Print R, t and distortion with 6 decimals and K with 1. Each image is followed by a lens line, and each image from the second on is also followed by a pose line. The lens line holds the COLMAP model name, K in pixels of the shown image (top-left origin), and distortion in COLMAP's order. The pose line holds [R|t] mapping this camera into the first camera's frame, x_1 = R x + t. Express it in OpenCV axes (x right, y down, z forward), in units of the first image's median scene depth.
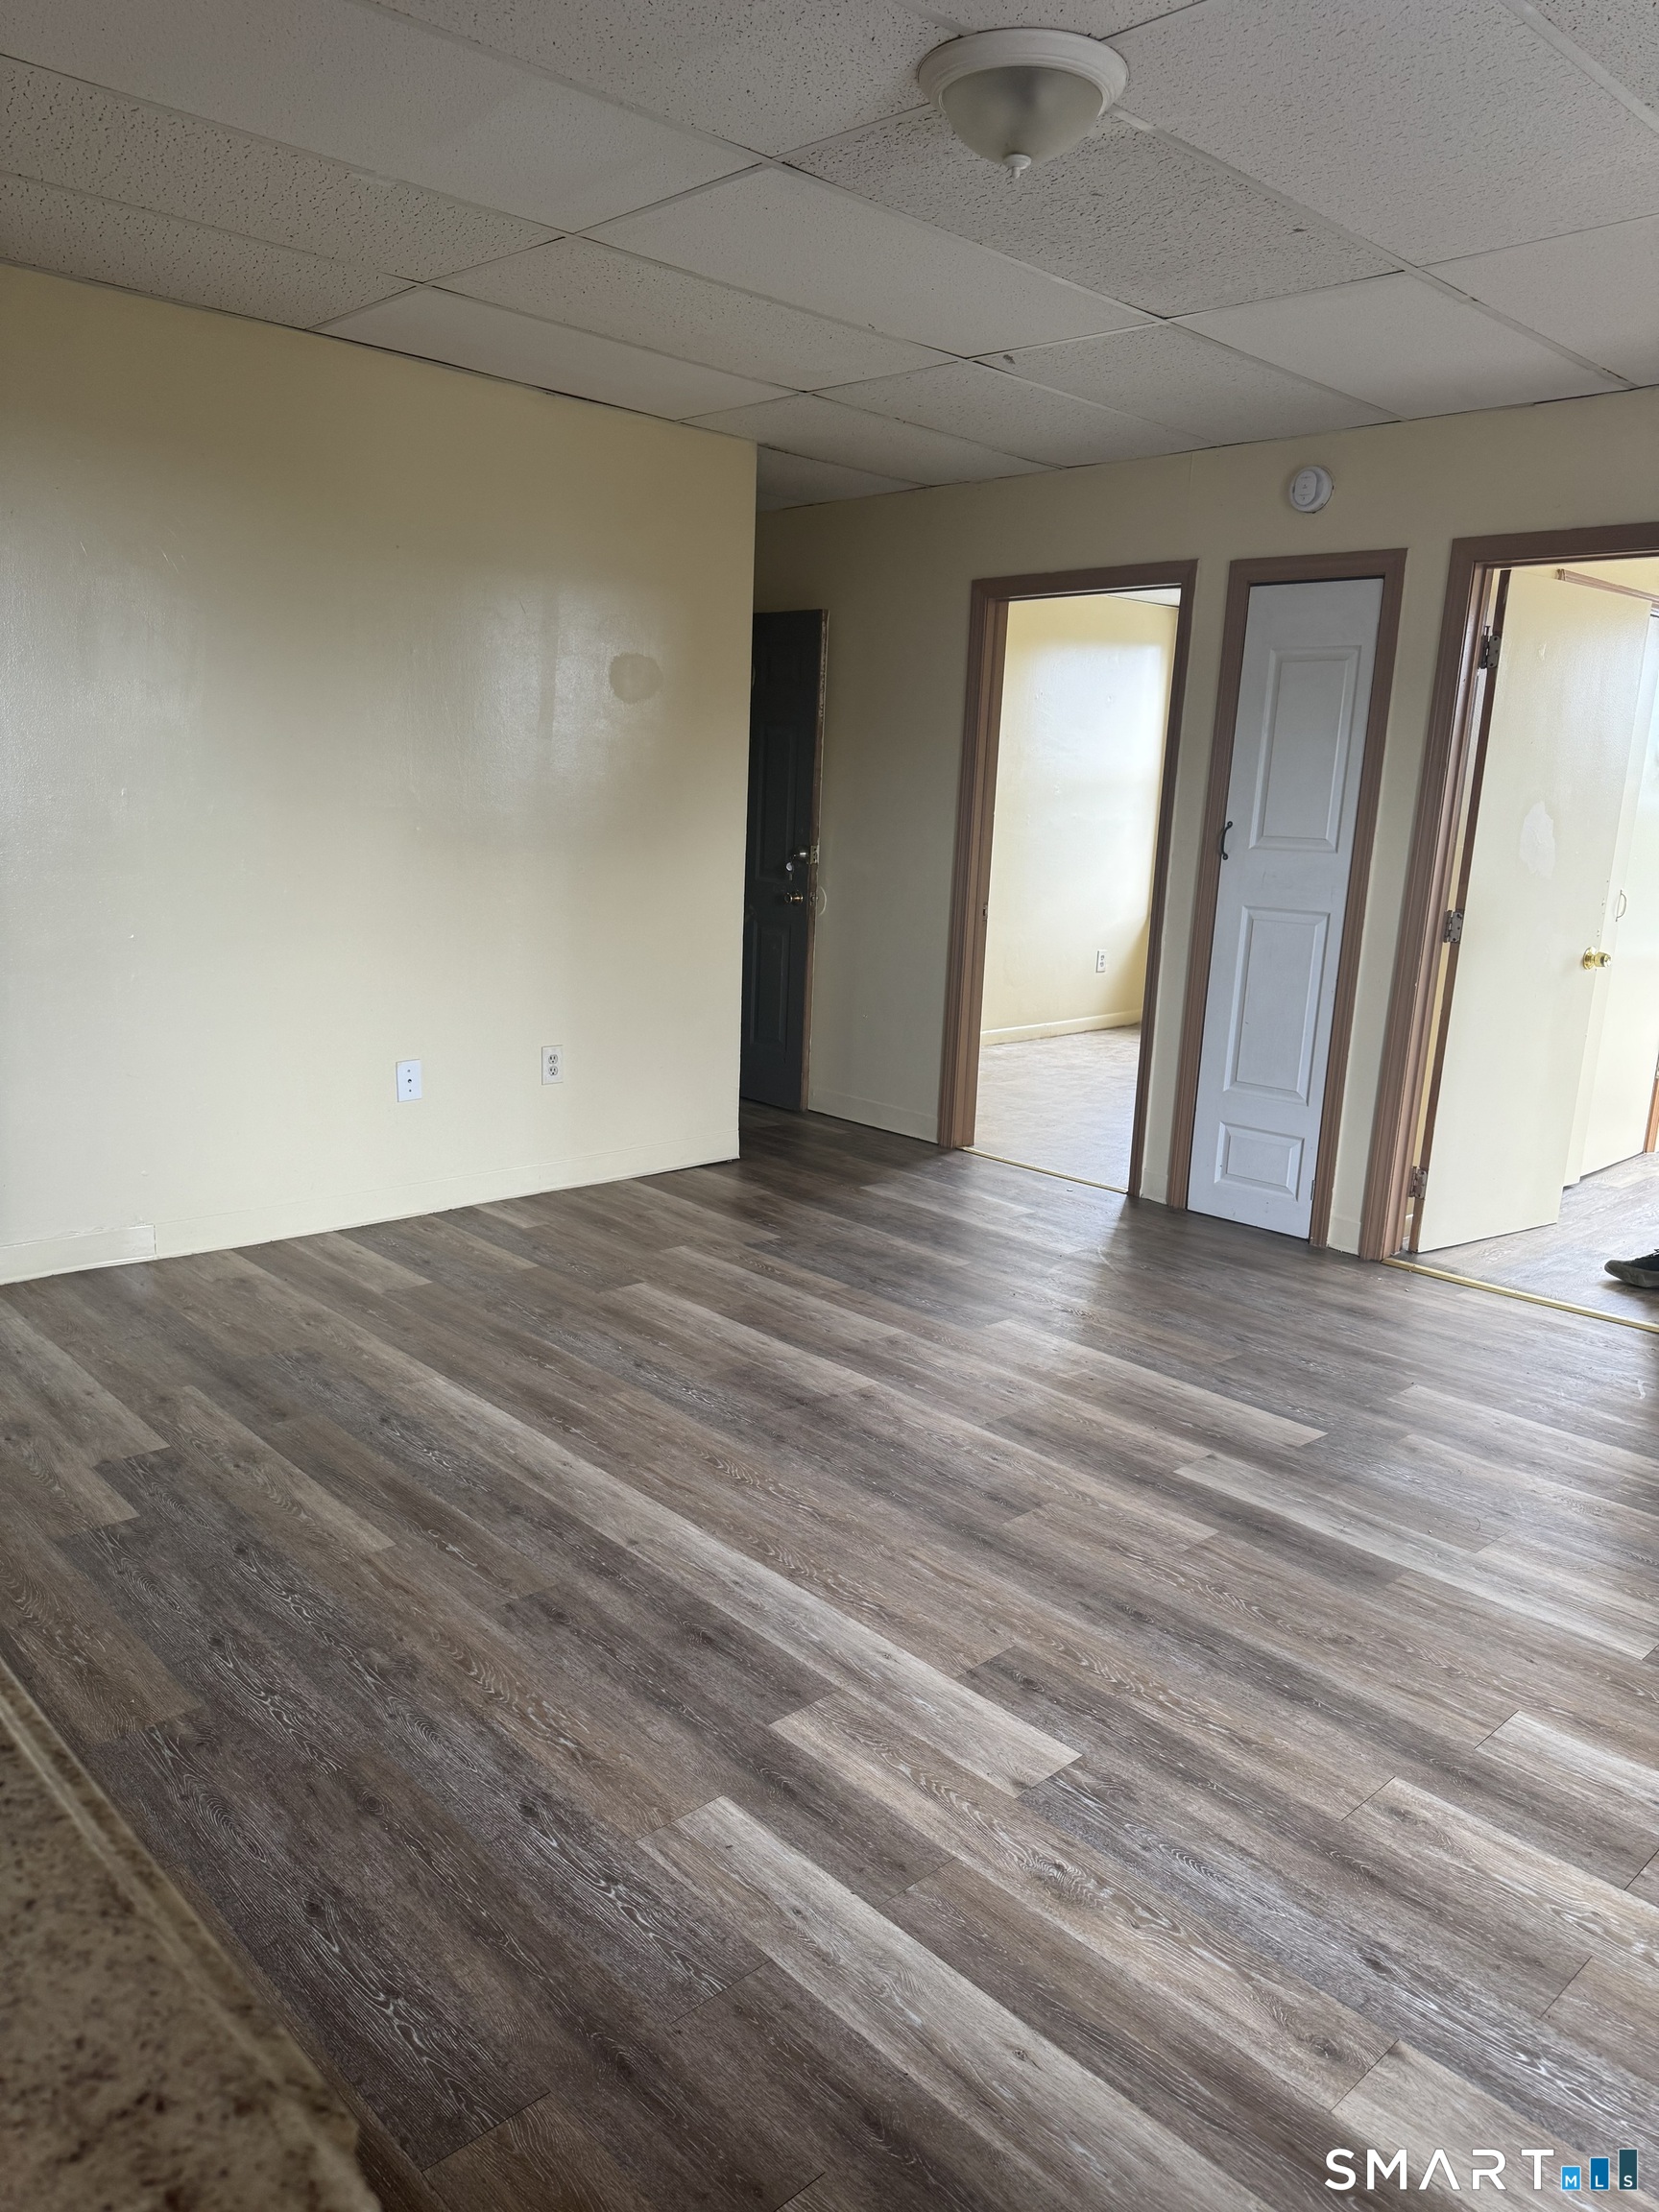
lens RADIAL K [[1554.7, 0, 829.5], [0, 1554.7, 1106.0], [0, 0, 1]] dist [0.066668, -0.001143]
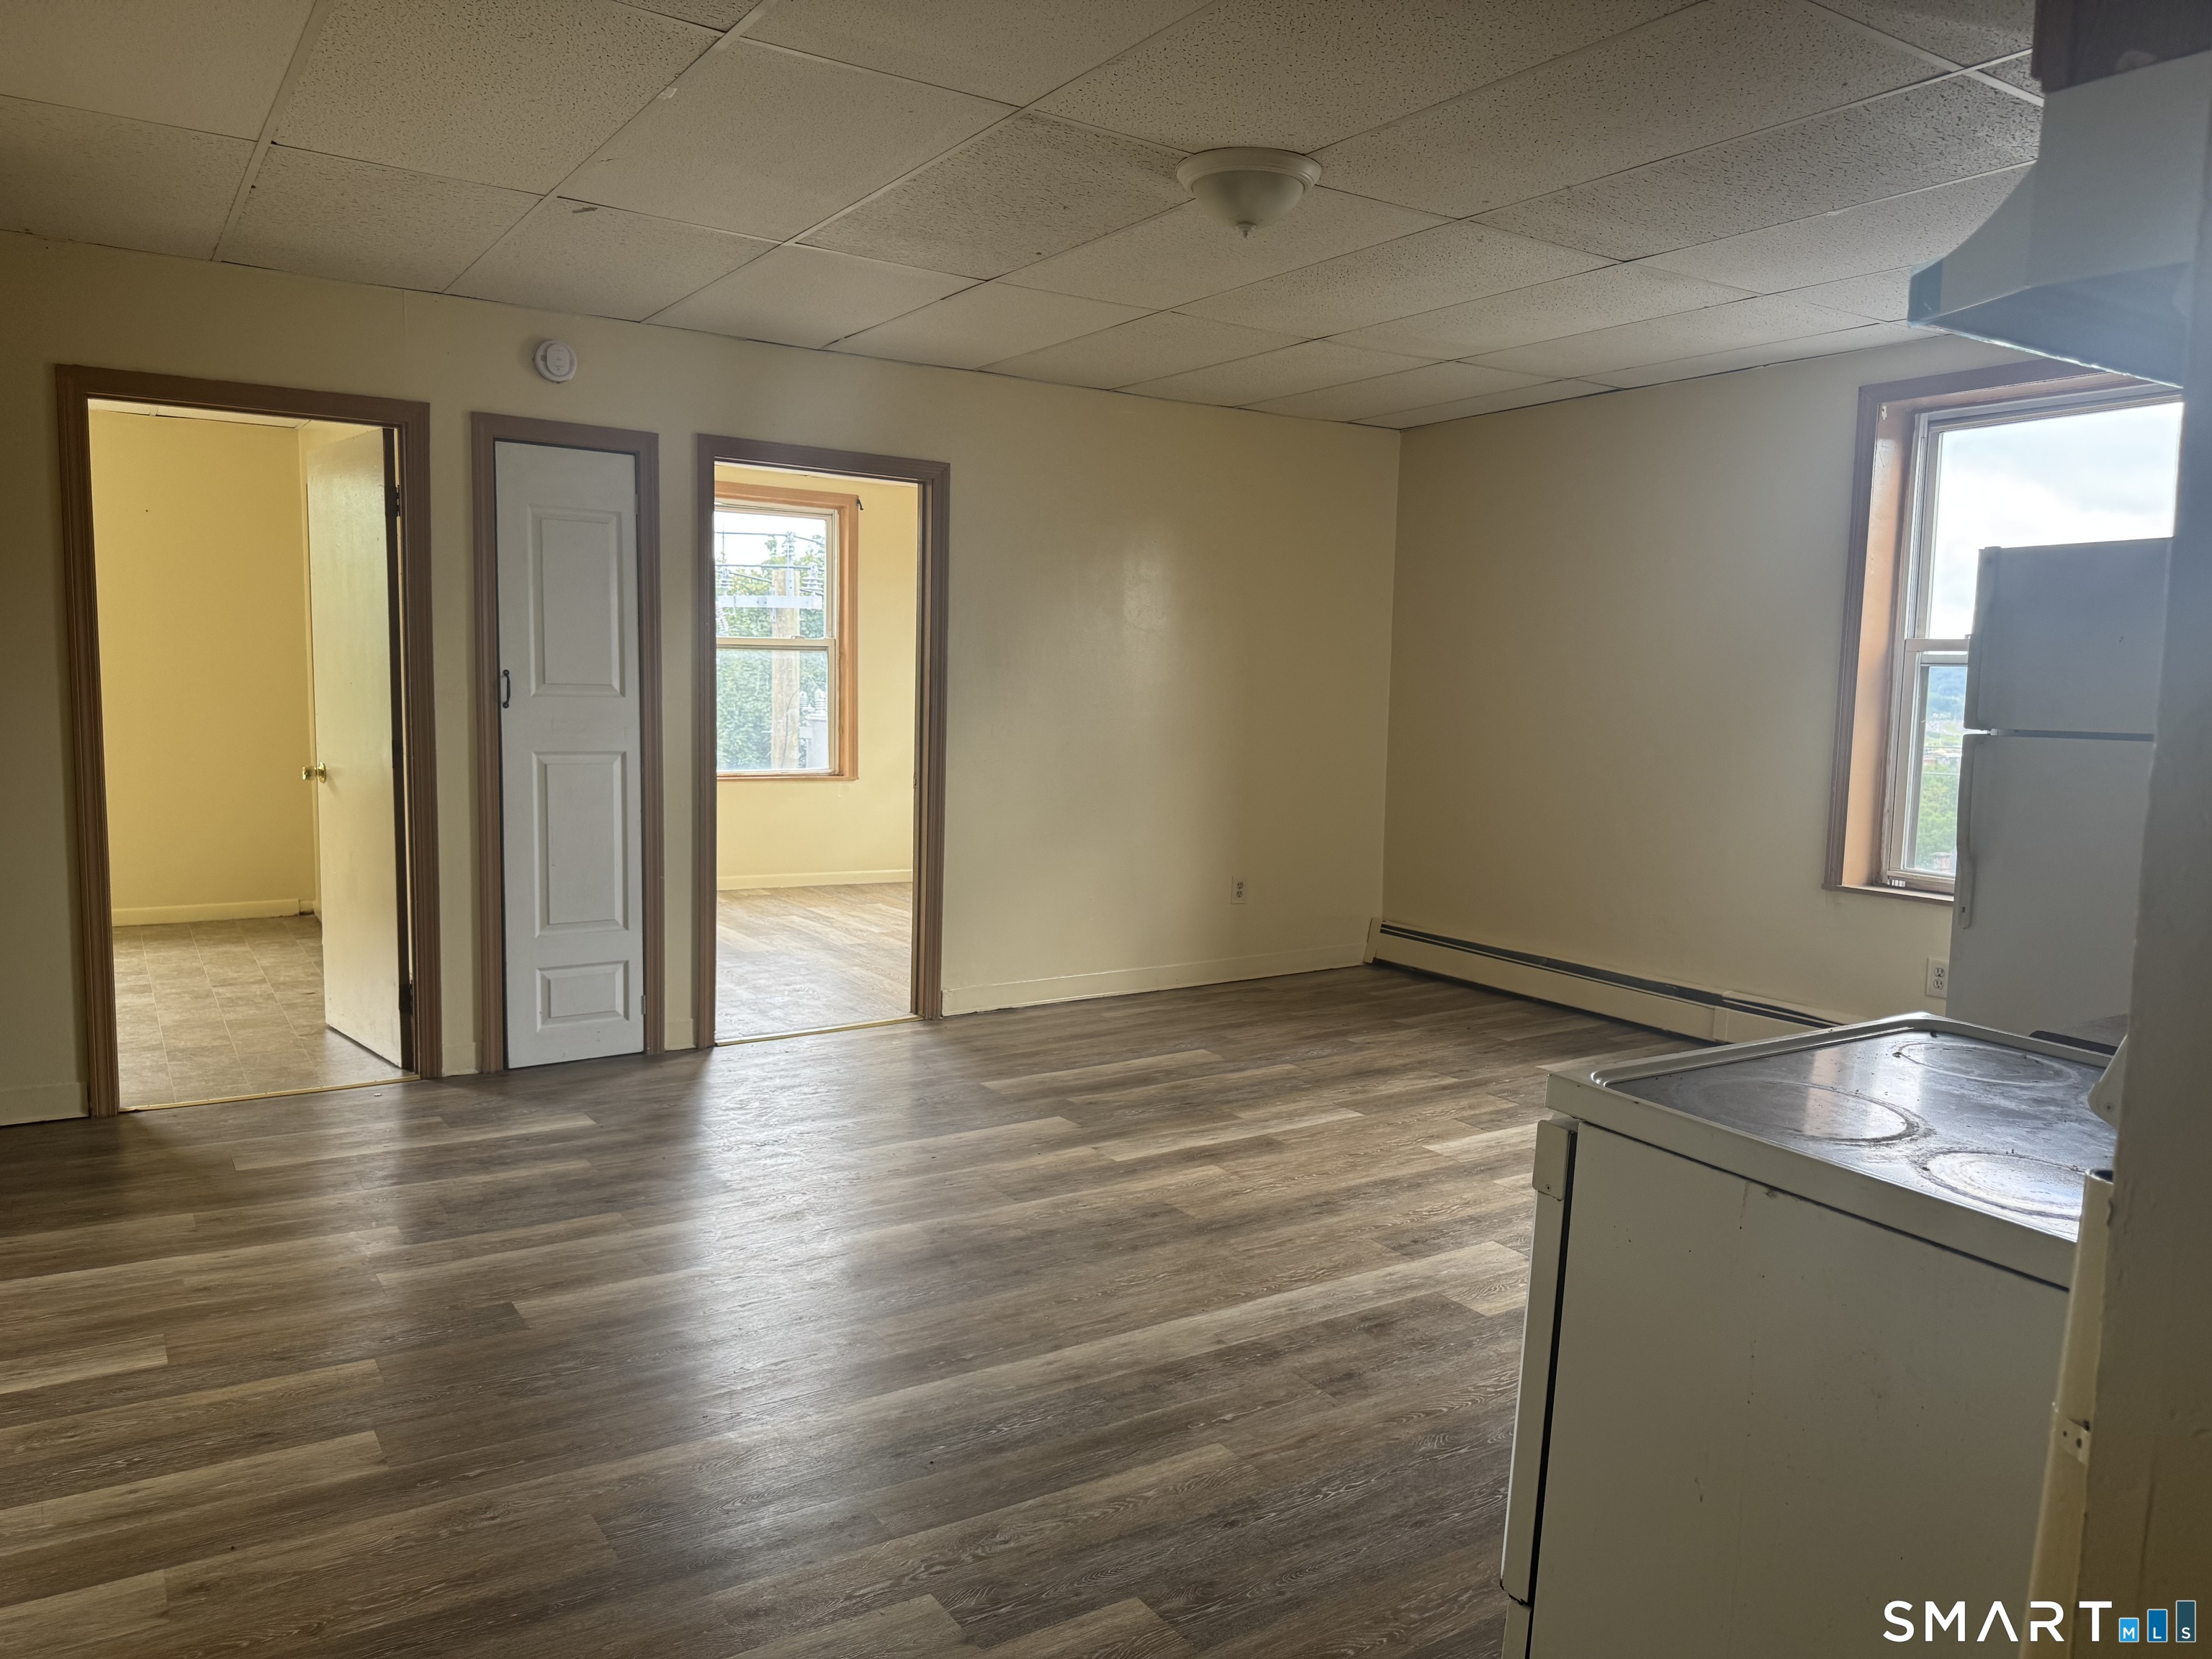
lens RADIAL K [[1537.7, 0, 1106.0], [0, 1537.7, 829.5], [0, 0, 1]] dist [0.054452, -0.067802]
pose [[0.184169, -0.136577, 0.973359, -1.019320], [0.189963, 0.976573, 0.101085, -0.173993], [-0.964363, 0.166286, 0.205799, 0.708704]]
